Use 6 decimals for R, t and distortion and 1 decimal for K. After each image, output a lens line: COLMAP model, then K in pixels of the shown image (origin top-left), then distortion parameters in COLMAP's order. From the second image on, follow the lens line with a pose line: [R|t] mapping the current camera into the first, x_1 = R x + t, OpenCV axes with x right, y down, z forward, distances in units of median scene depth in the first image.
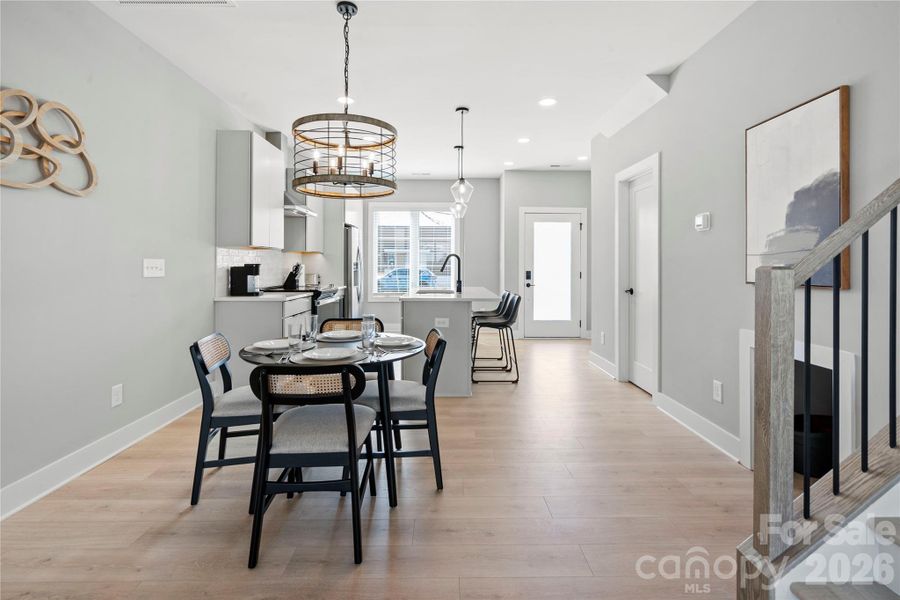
lens RADIAL K [[418.5, 0, 455.1], [0, 418.5, 264.2], [0, 0, 1]] dist [-0.008328, 0.004031]
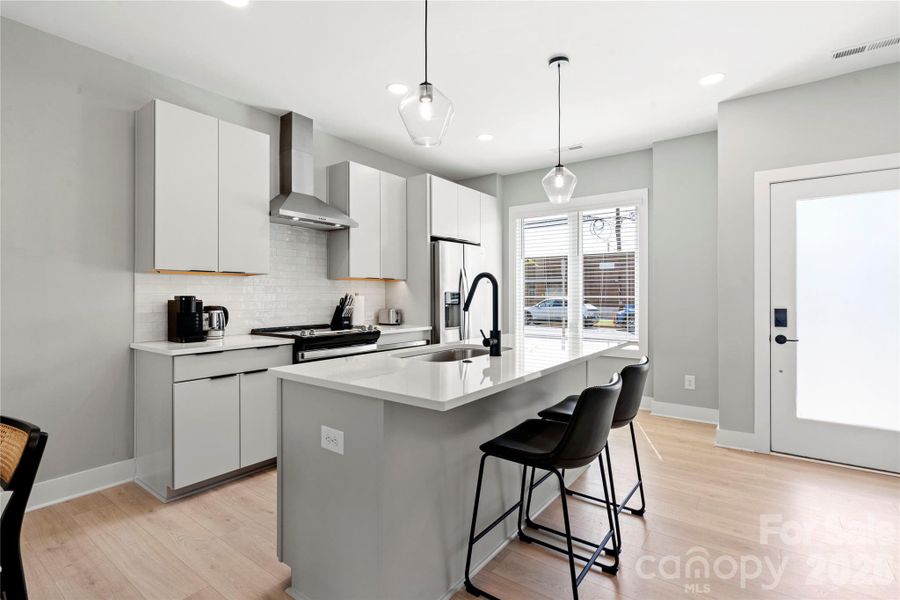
lens RADIAL K [[418.5, 0, 479.5], [0, 418.5, 290.9], [0, 0, 1]] dist [-0.008328, 0.004031]
pose [[0.794057, -0.007248, -0.607800, 0.218187], [0.004150, 0.999970, -0.006502, -0.001761], [0.607829, 0.002641, 0.794063, 0.500465]]
